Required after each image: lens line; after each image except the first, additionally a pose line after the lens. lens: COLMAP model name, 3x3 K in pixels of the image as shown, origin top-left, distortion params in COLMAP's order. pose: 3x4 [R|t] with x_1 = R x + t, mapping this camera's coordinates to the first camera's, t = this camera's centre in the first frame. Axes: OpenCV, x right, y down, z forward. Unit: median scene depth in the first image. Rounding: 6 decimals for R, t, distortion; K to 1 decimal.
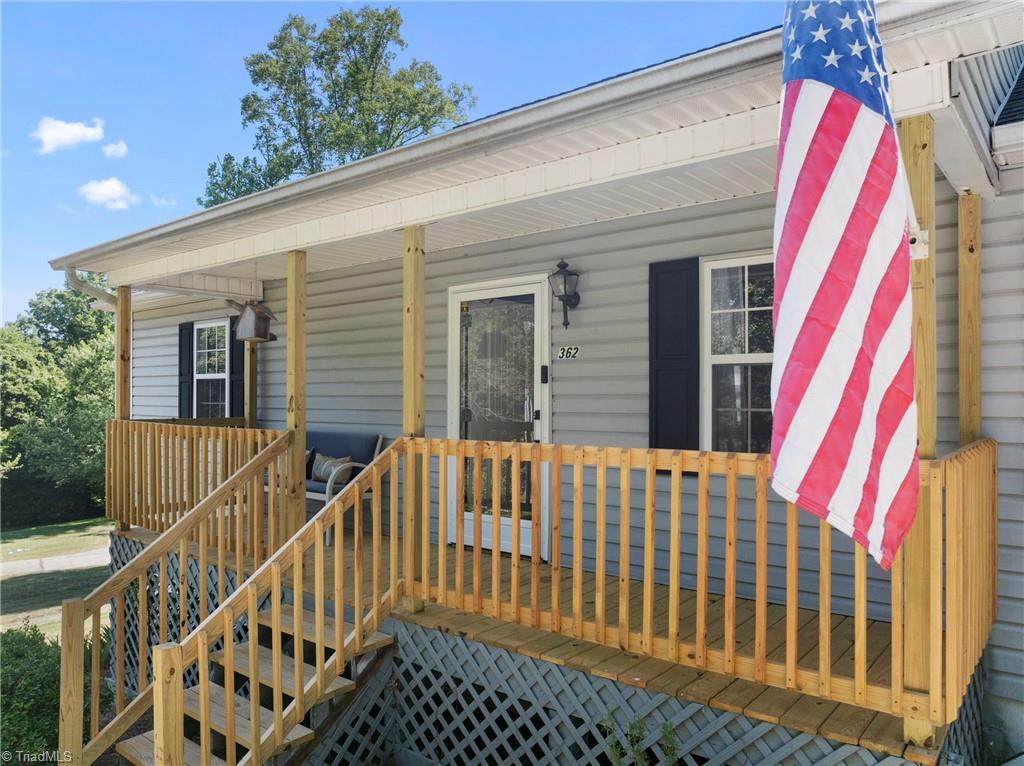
lens RADIAL K [[741.3, 0, 498.5], [0, 741.3, 384.9], [0, 0, 1]] dist [-0.035978, -0.004331]
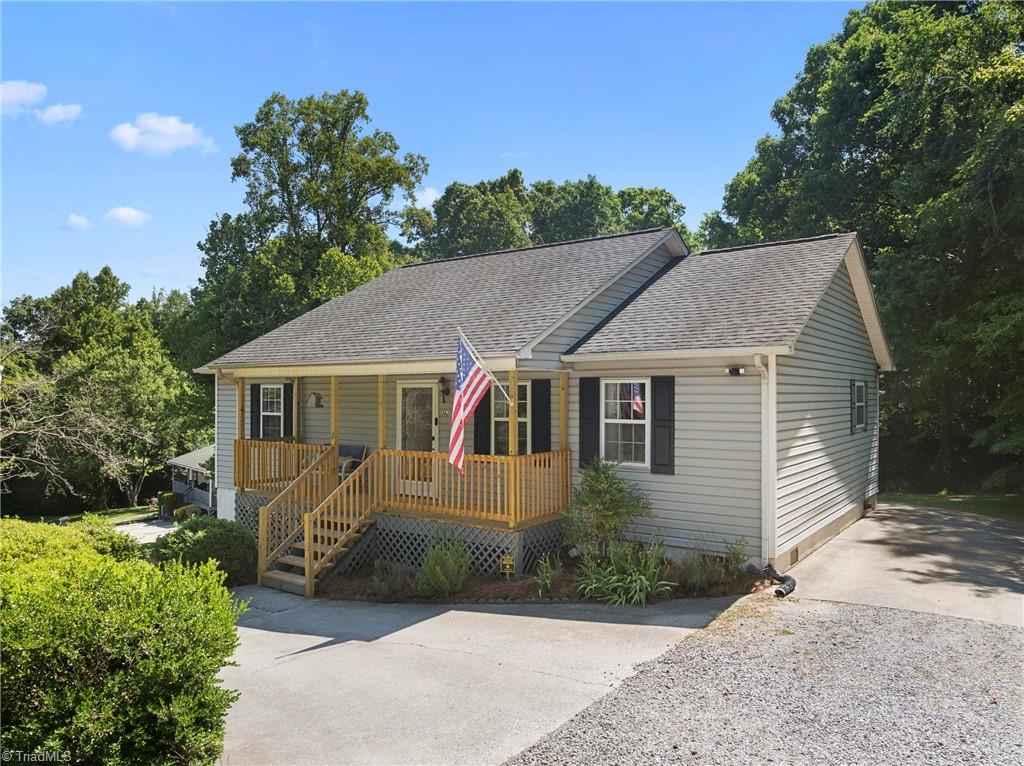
lens RADIAL K [[741.3, 0, 498.5], [0, 741.3, 384.9], [0, 0, 1]] dist [-0.035978, -0.004331]
pose [[0.998574, 0.001260, 0.053379, 0.095235], [-0.001338, 0.999998, 0.001440, -0.097136], [-0.053377, -0.001510, 0.998573, -0.998580]]
